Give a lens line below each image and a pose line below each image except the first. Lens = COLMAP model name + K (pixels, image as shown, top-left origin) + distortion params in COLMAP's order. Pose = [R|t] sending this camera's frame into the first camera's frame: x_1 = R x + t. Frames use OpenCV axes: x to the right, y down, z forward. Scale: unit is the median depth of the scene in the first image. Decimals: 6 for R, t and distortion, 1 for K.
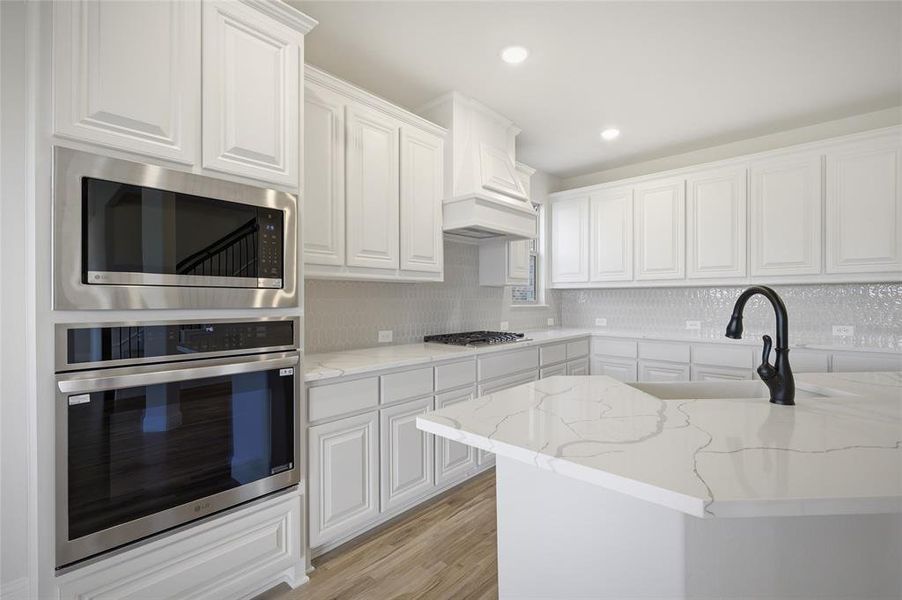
lens RADIAL K [[398.5, 0, 450.7], [0, 398.5, 302.7], [0, 0, 1]] dist [-0.005332, 0.001536]
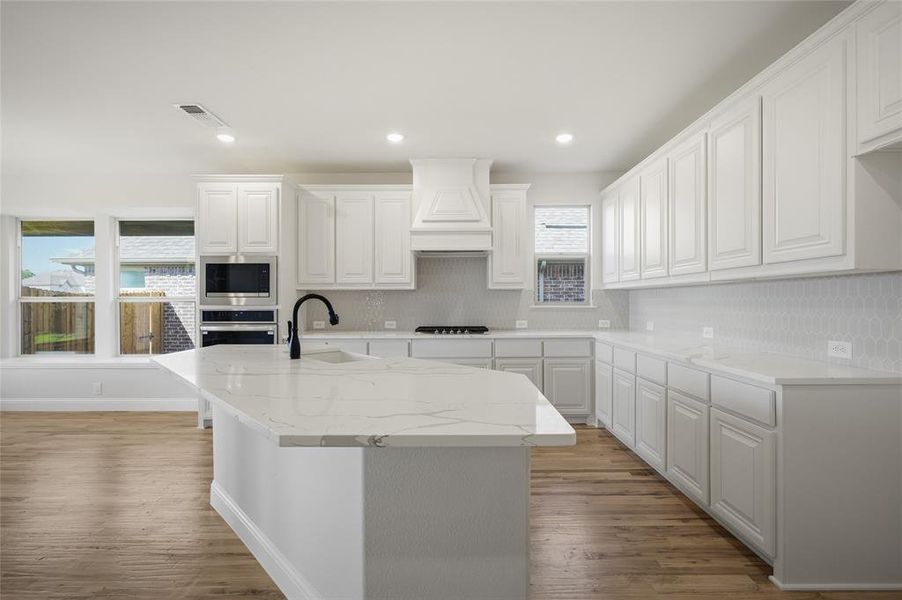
lens RADIAL K [[398.5, 0, 453.6], [0, 398.5, 301.0], [0, 0, 1]] dist [-0.005332, 0.001536]
pose [[0.672365, -0.001485, -0.740218, 1.196673], [-0.002816, 0.999986, -0.004564, -0.002732], [0.740214, 0.005153, 0.672352, 0.133592]]
